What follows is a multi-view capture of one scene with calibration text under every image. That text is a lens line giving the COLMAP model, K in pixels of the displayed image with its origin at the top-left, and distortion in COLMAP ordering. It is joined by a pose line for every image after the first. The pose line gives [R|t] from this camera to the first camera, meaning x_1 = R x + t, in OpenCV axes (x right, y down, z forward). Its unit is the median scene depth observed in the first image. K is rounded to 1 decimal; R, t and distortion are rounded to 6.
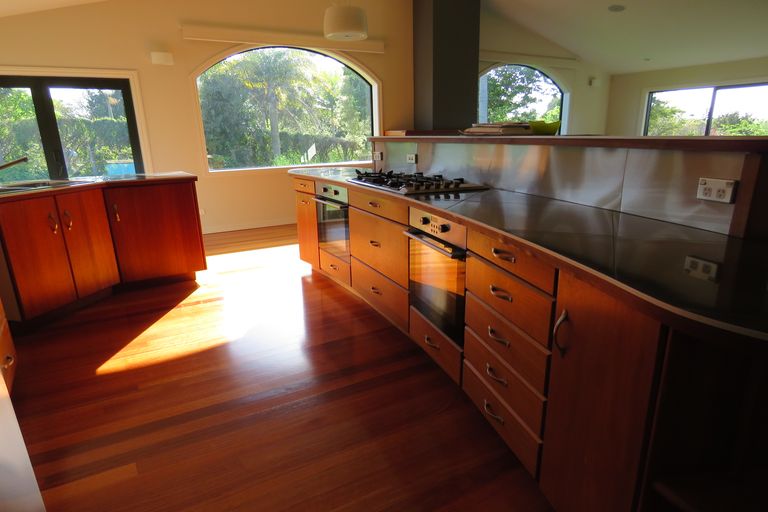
lens RADIAL K [[467.4, 0, 387.7], [0, 467.4, 255.7], [0, 0, 1]] dist [-0.010084, -0.001273]
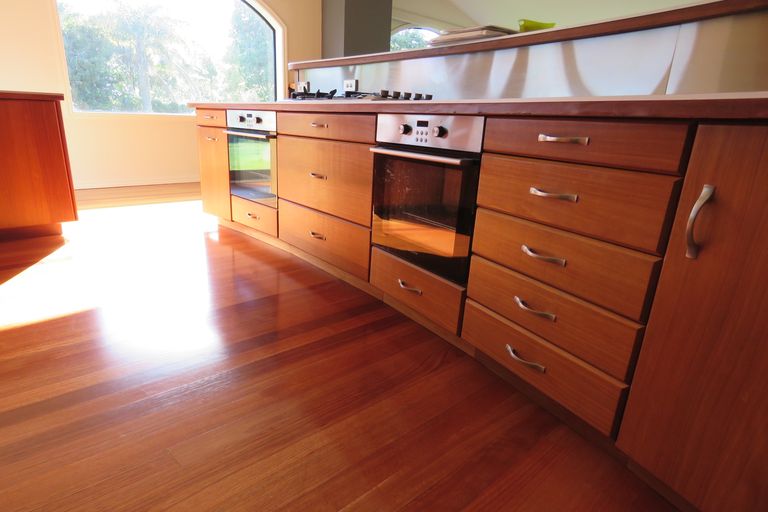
lens RADIAL K [[467.4, 0, 381.9], [0, 467.4, 257.7], [0, 0, 1]] dist [-0.010084, -0.001273]
pose [[0.973286, -0.001599, 0.229589, -0.073188], [-0.007547, 0.999213, 0.038952, 0.057532], [-0.229471, -0.039644, 0.972508, 0.128776]]
